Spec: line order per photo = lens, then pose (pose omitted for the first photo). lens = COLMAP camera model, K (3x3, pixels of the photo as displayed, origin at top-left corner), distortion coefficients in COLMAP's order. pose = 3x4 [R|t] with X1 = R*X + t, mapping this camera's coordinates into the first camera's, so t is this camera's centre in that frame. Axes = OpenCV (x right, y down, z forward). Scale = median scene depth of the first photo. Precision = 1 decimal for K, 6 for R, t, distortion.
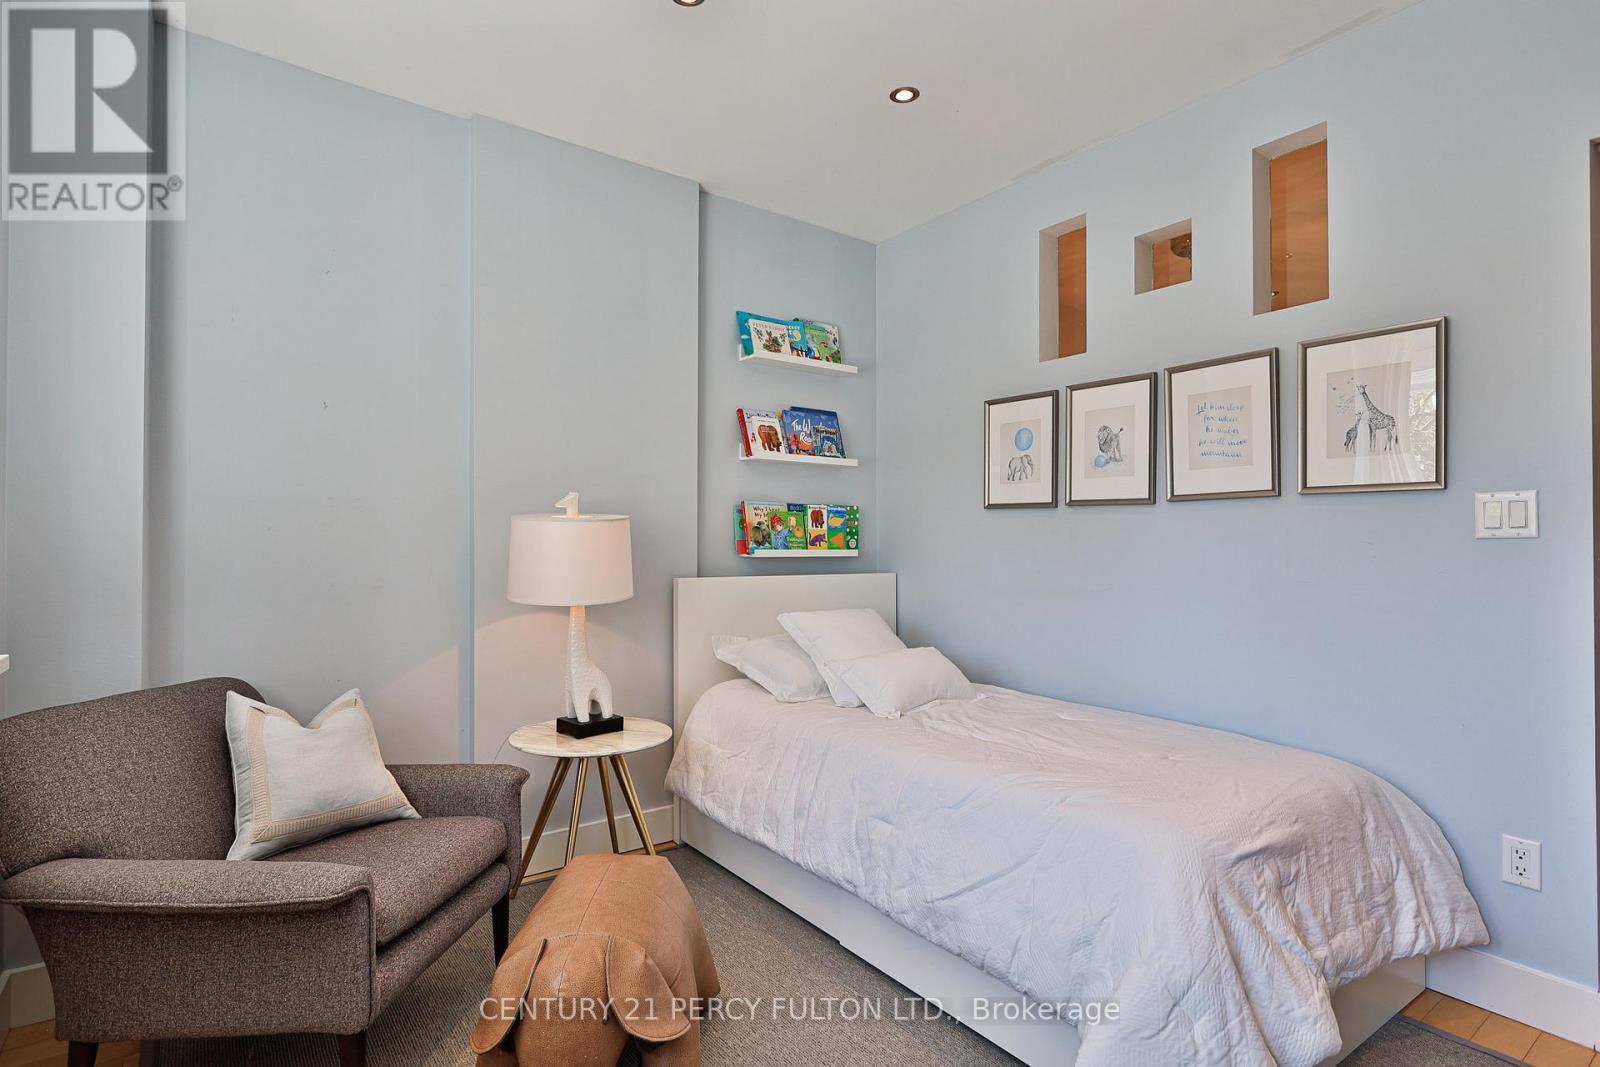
lens RADIAL K [[773.0, 0, 801.9], [0, 773.0, 541.3], [0, 0, 1]] dist [-0.002697, -0.000012]
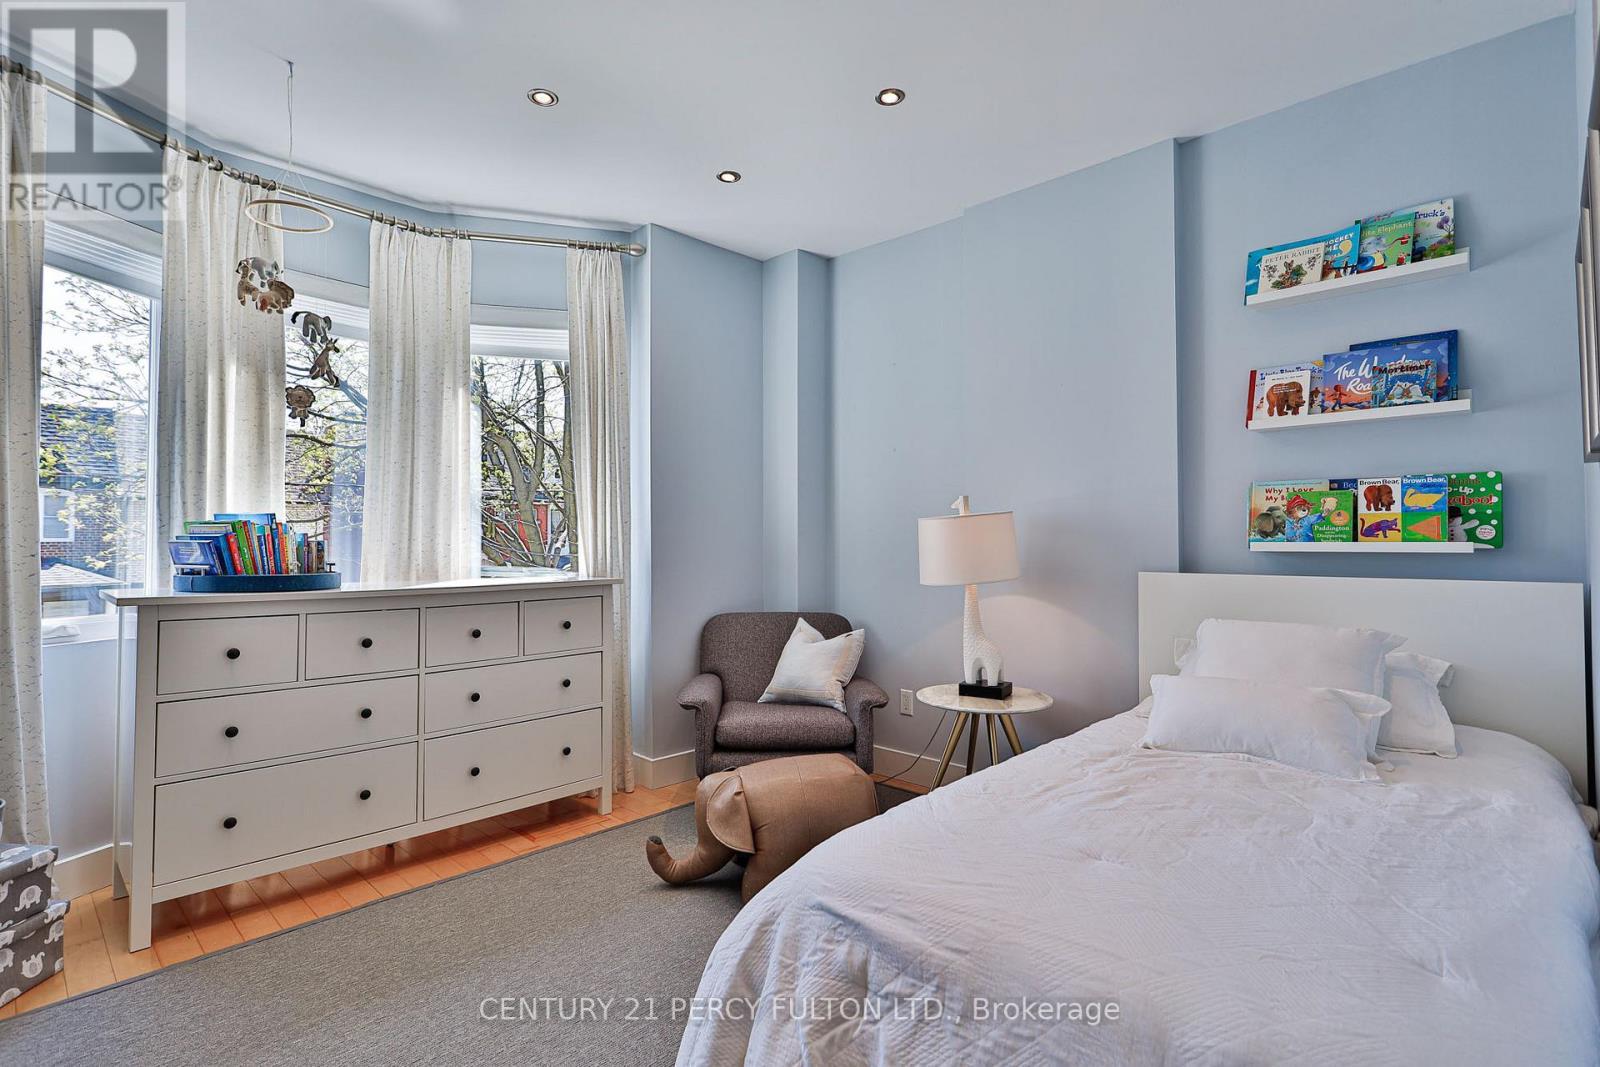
lens RADIAL K [[773.0, 0, 802.3], [0, 773.0, 535.7], [0, 0, 1]] dist [-0.002697, -0.000012]
pose [[0.193882, -0.008870, -0.980985, 0.611231], [0.008580, 0.999936, -0.007345, 0.005813], [0.980987, -0.006993, 0.193946, 0.360050]]
